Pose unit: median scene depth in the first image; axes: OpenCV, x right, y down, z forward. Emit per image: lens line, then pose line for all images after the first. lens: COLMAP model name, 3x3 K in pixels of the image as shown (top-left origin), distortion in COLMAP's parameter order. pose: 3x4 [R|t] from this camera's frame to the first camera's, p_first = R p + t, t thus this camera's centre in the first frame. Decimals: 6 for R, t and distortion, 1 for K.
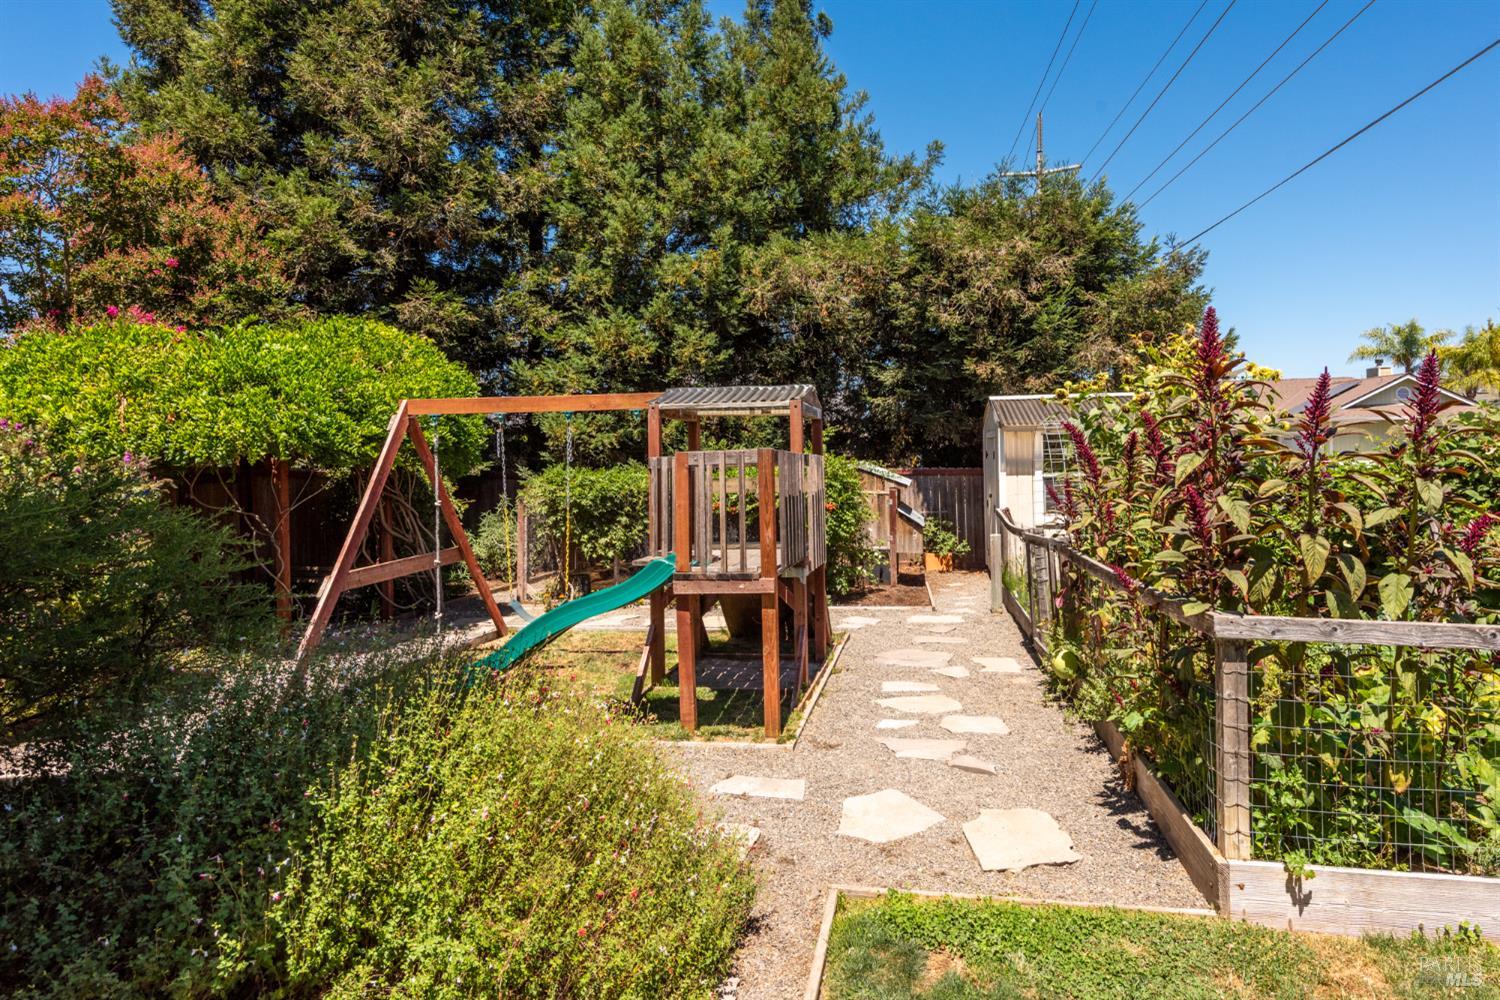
lens RADIAL K [[918.7, 0, 763.8], [0, 918.7, 446.3], [0, 0, 1]] dist [0.013236, -0.001463]
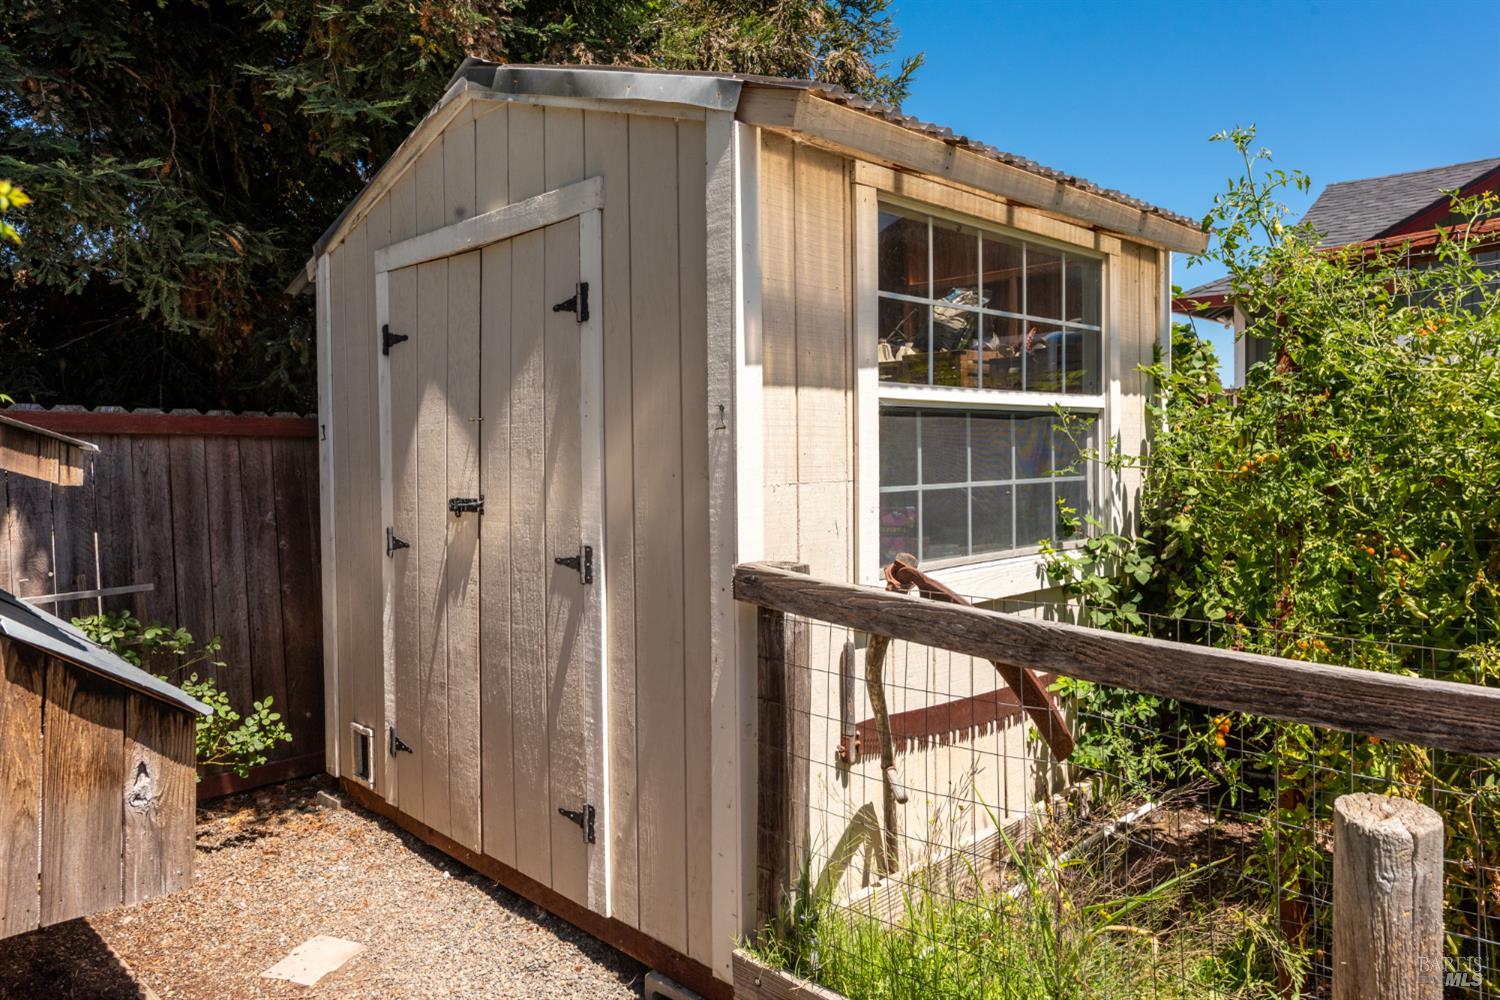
lens RADIAL K [[1023.5, 0, 731.7], [0, 1023.5, 465.1], [0, 0, 1]] dist [0.032525, -0.020627]
pose [[0.609778, -0.001502, 0.792571, 0.084883], [-0.000420, 0.999997, 0.002218, 0.041958], [-0.792572, -0.001685, 0.609776, 0.778398]]
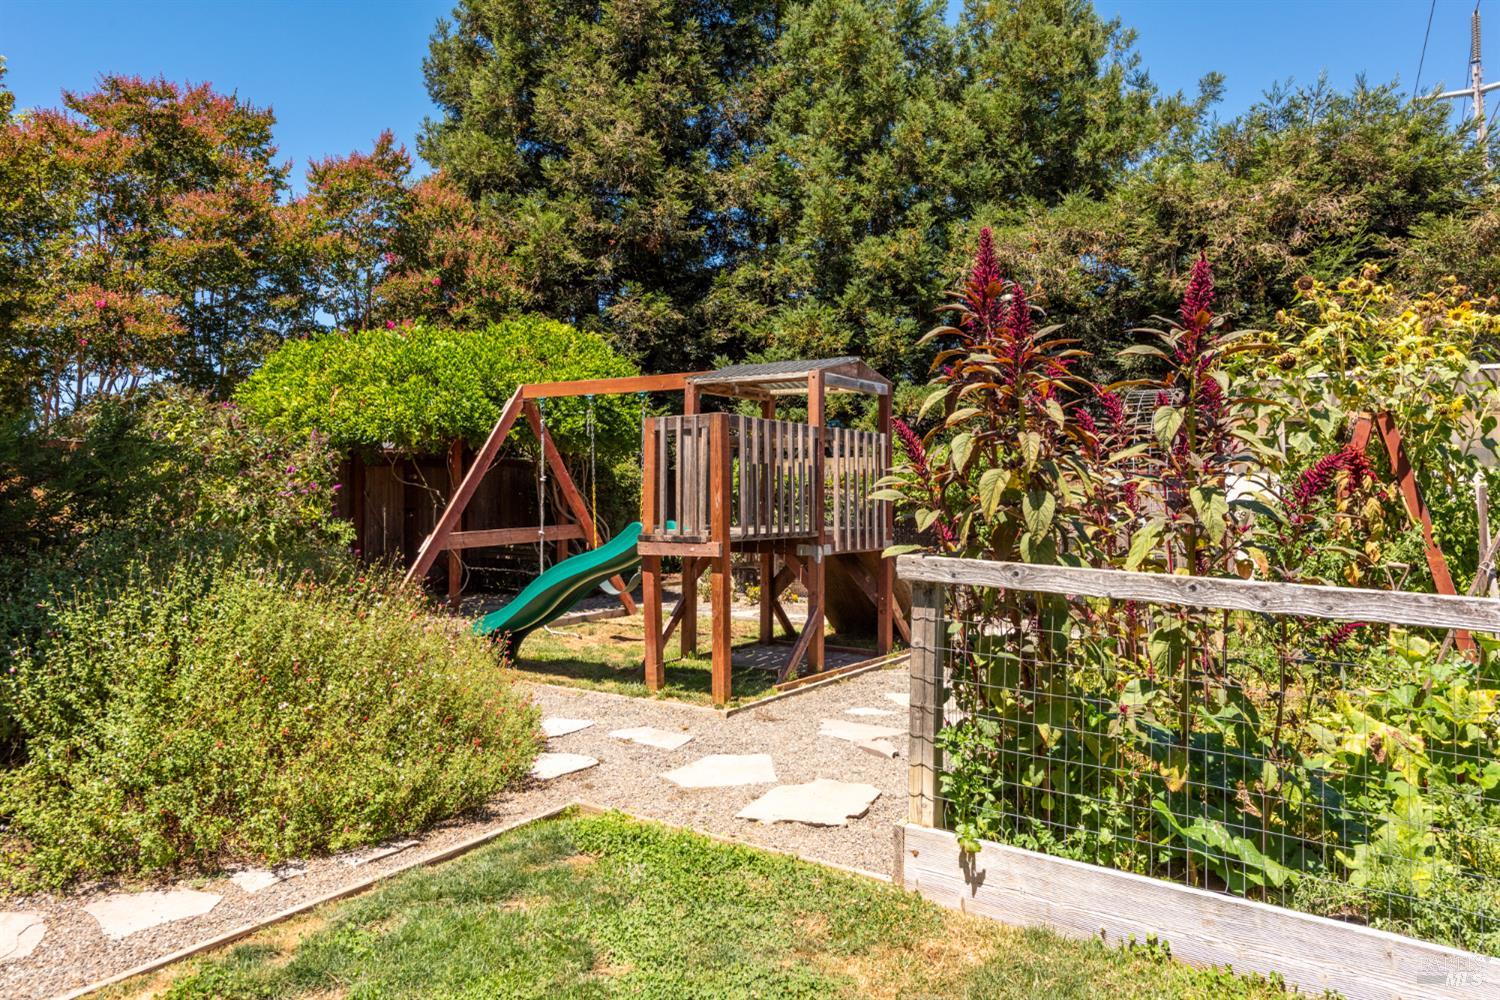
lens RADIAL K [[1023.5, 0, 721.6], [0, 1023.5, 420.6], [0, 0, 1]] dist [0.032525, -0.020627]
pose [[0.903902, -0.009022, -0.427644, 0.220815], [-0.010962, 0.998961, -0.044245, 0.027652], [0.427598, 0.044681, 0.902864, -0.004170]]
